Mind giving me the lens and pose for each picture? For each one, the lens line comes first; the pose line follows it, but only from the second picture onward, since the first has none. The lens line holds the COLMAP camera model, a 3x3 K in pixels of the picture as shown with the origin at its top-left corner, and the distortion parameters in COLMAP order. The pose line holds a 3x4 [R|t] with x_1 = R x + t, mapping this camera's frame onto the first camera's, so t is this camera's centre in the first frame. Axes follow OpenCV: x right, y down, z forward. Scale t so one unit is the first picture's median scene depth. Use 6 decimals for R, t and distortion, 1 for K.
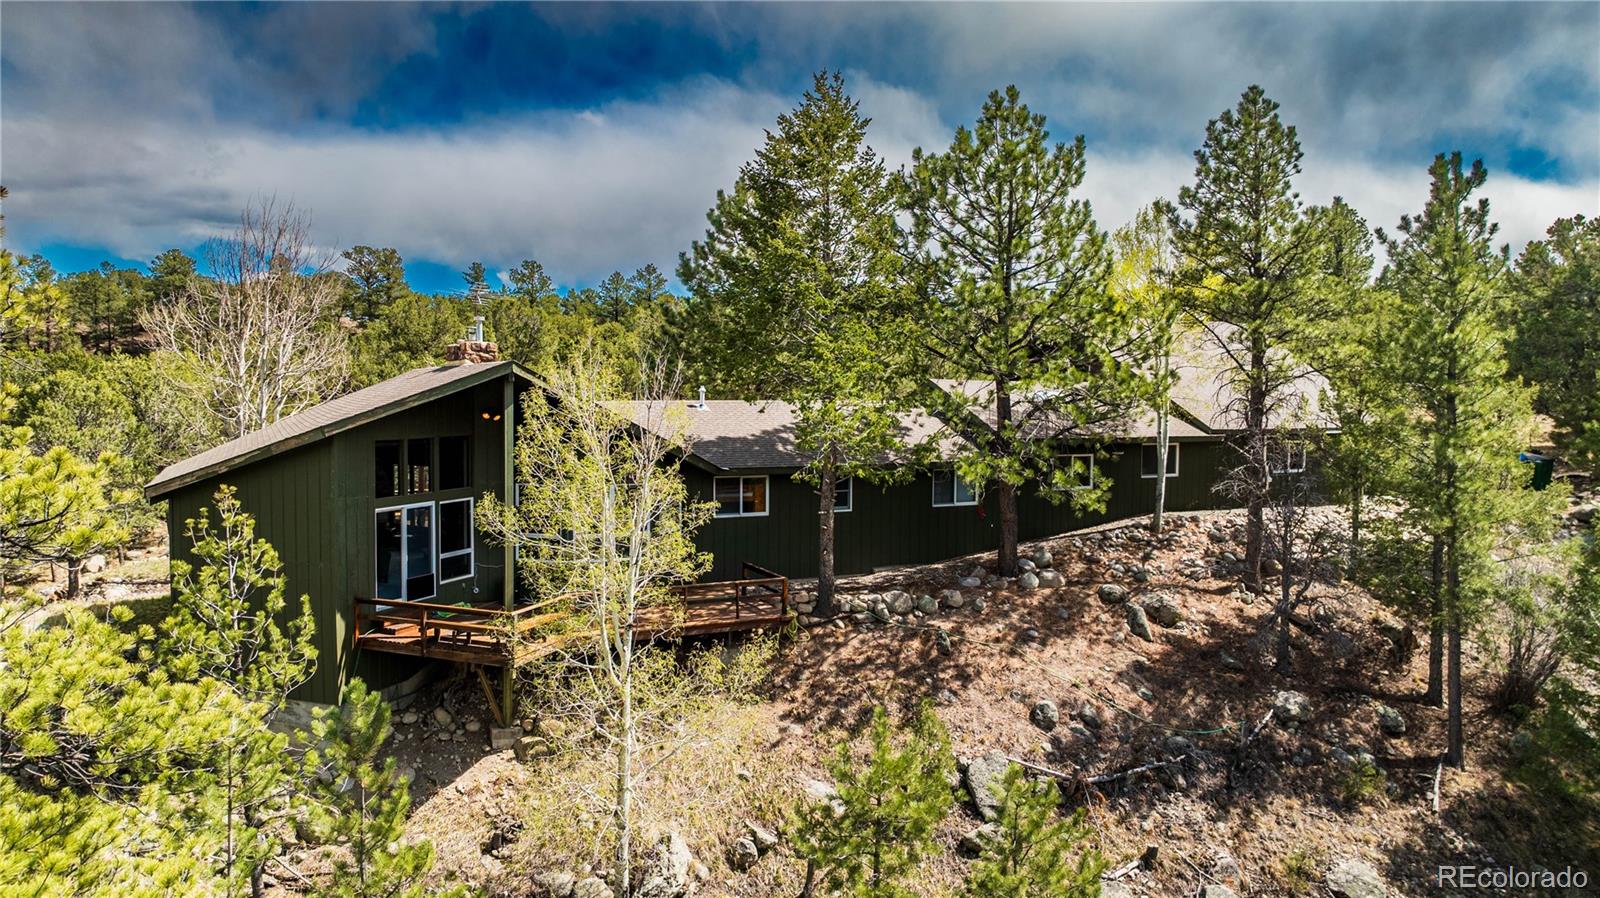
lens RADIAL K [[1140.3, 0, 800.4], [0, 1140.3, 446.2], [0, 0, 1]] dist [-0.001968, -0.000183]
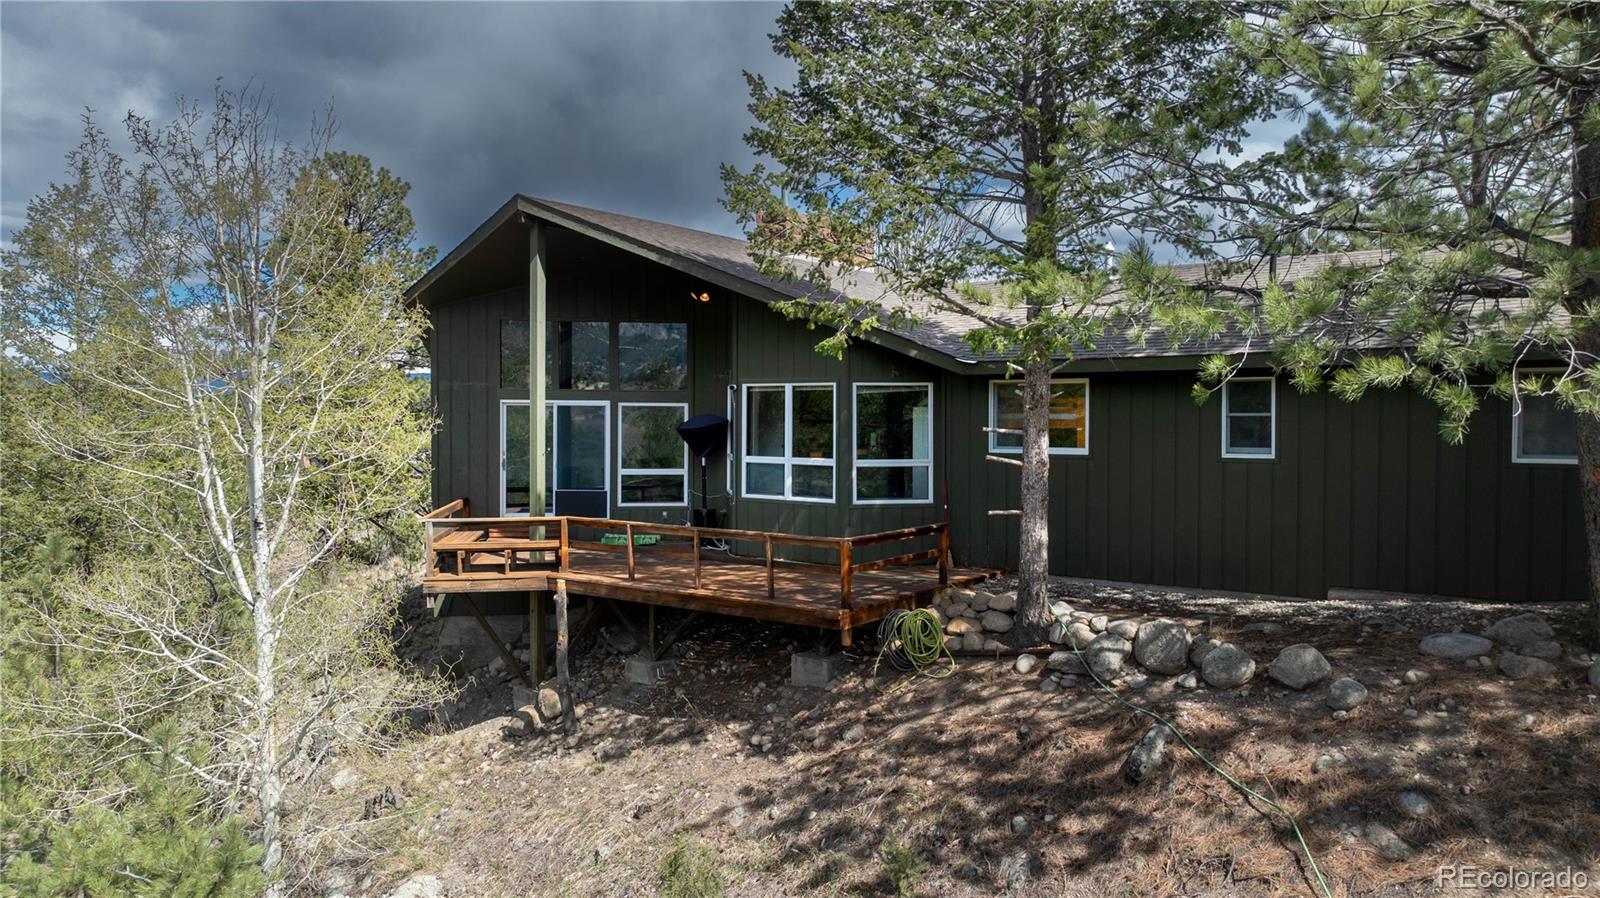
lens RADIAL K [[1140.3, 0, 800.4], [0, 1140.3, 446.4], [0, 0, 1]] dist [-0.001968, -0.000183]
pose [[0.436904, 0.014131, -0.899397, 0.429026], [-0.049070, 0.998762, -0.008145, 0.074026], [0.898169, 0.047692, 0.437056, 0.707538]]
